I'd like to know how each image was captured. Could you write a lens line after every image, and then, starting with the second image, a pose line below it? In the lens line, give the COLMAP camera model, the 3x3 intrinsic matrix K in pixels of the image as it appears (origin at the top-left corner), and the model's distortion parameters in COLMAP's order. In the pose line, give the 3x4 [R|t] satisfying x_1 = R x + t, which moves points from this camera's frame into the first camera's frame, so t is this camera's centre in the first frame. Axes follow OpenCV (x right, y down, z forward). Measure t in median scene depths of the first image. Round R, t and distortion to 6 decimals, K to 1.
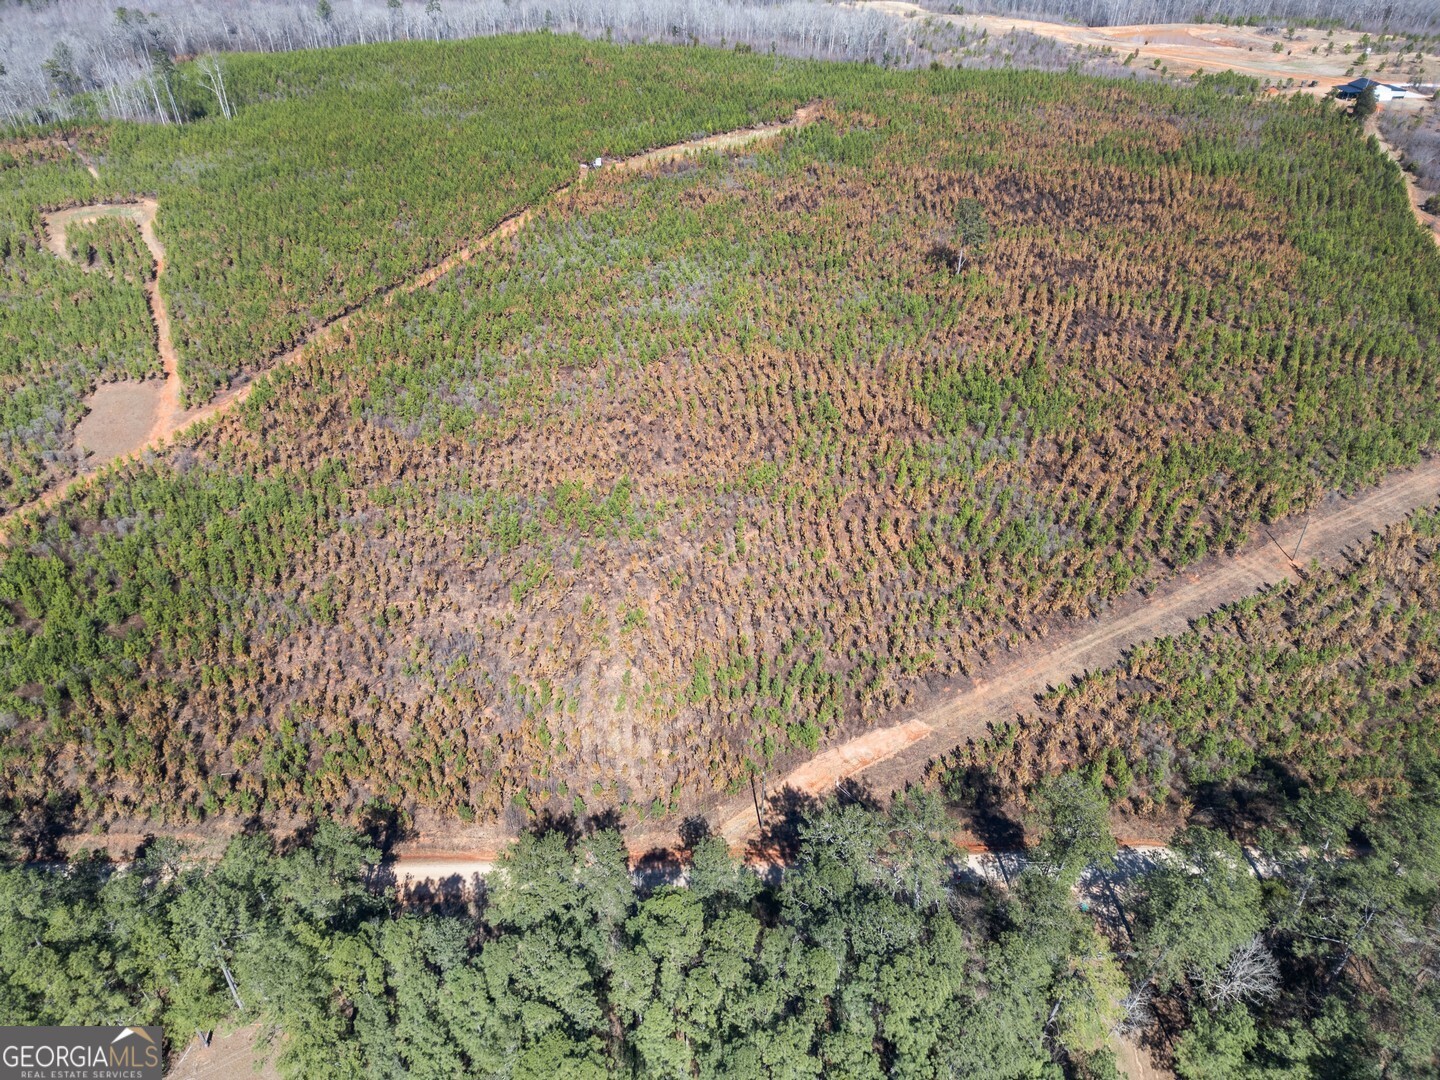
lens RADIAL K [[1008.6, 0, 721.8], [0, 1008.6, 537.0], [0, 0, 1]] dist [0.033662, -0.018329]
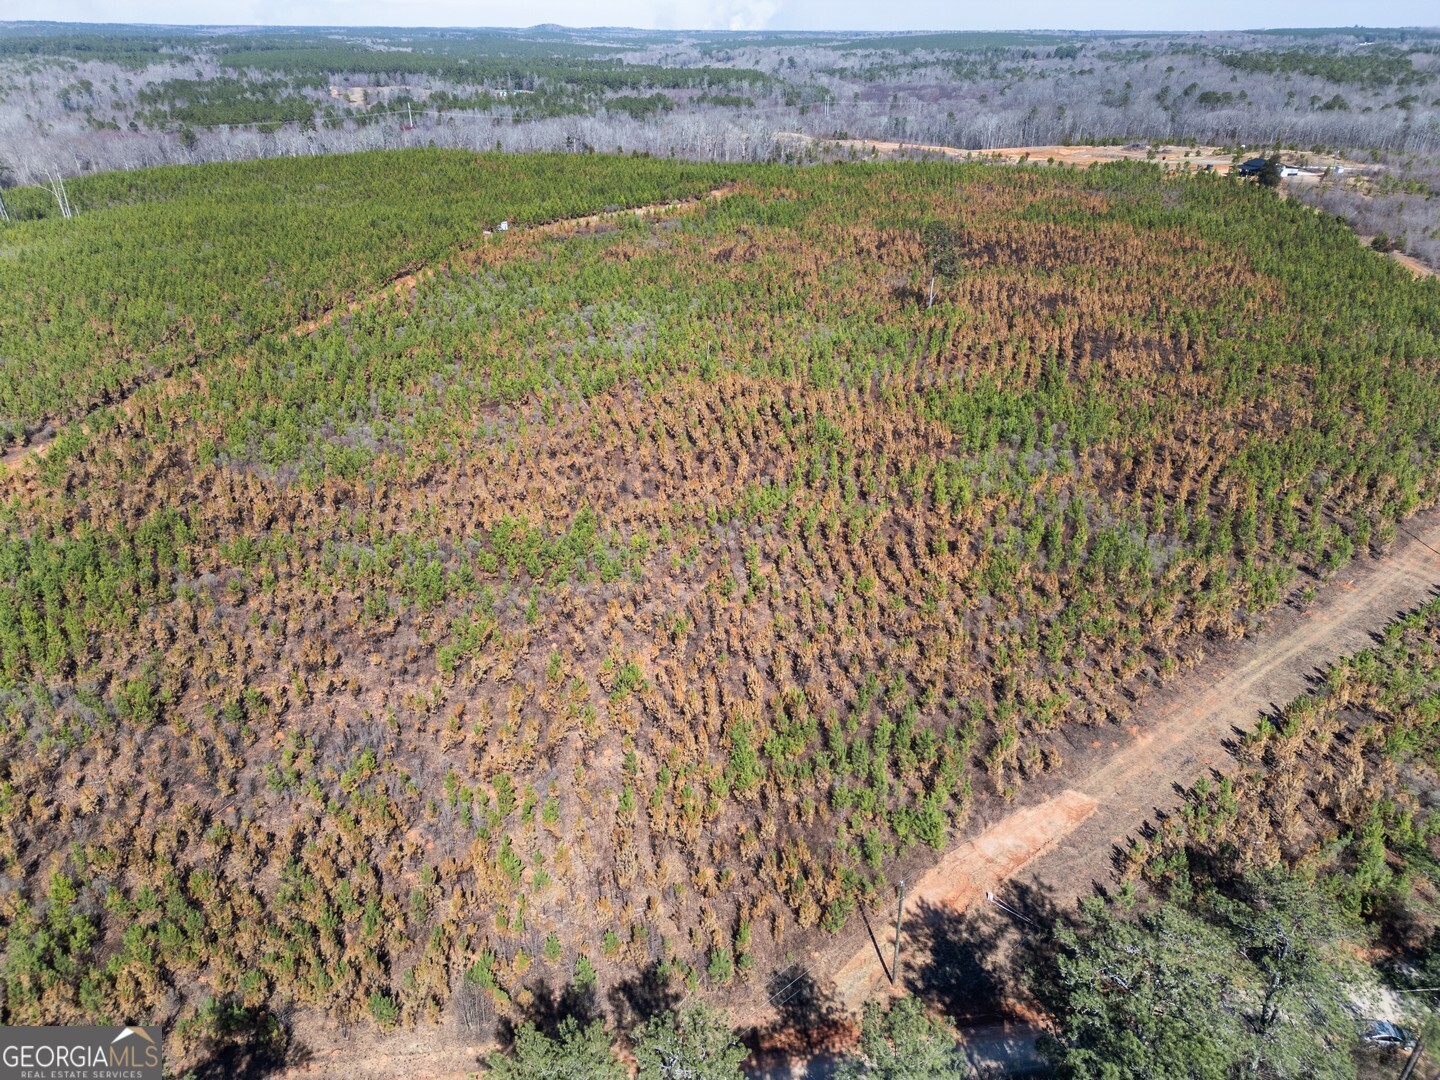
lens RADIAL K [[1008.6, 0, 717.4], [0, 1008.6, 542.8], [0, 0, 1]] dist [0.033662, -0.018329]
pose [[0.992824, -0.063544, 0.101301, -0.085051], [0.077946, 0.986323, -0.145227, 0.087876], [-0.090687, 0.152081, 0.984199, 0.300098]]
